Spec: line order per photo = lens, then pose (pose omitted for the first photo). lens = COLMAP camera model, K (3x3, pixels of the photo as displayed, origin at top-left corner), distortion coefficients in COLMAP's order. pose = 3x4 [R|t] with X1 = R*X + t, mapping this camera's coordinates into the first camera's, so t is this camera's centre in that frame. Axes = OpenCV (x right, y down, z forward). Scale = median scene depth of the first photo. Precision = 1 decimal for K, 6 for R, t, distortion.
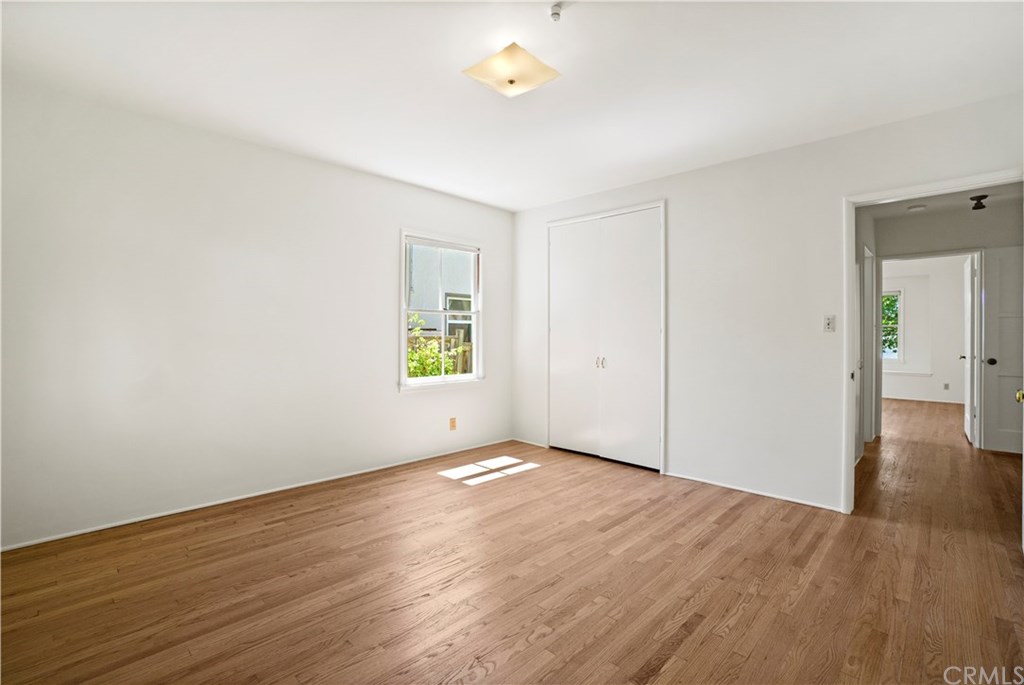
lens RADIAL K [[453.6, 0, 514.2], [0, 453.6, 335.5], [0, 0, 1]] dist [-0.056789, 0.019113]
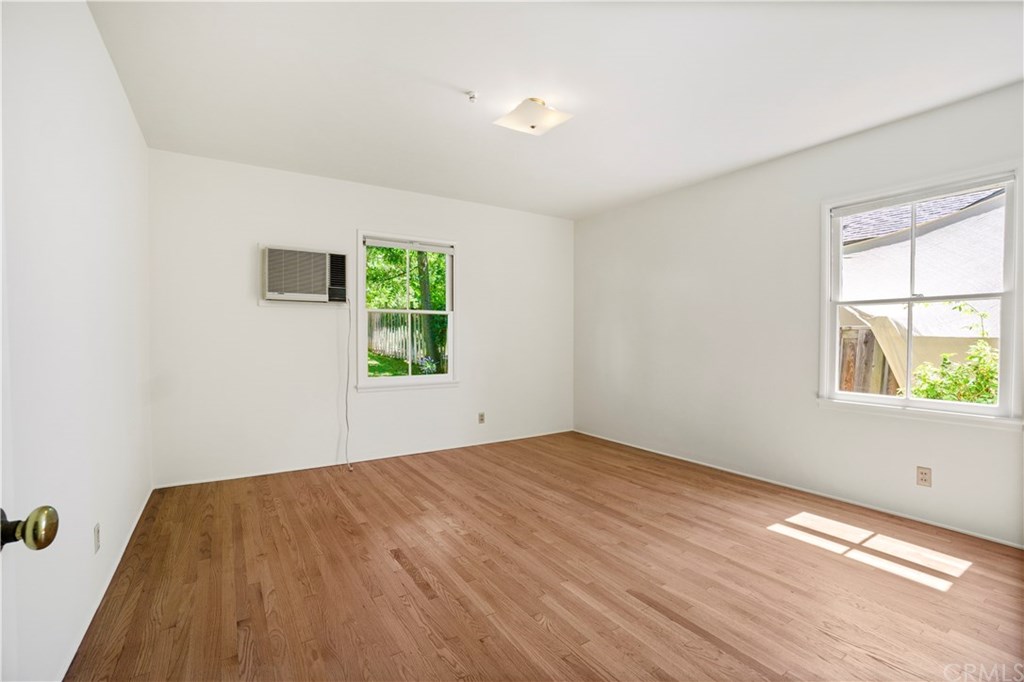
lens RADIAL K [[425.4, 0, 512.0], [0, 425.4, 341.0], [0, 0, 1]] dist [-0.049979, 0.015372]
pose [[-0.185971, 0.006033, -0.982537, 0.637747], [-0.002408, 0.999975, 0.006596, 0.002260], [0.982552, 0.003593, -0.185952, 0.636258]]
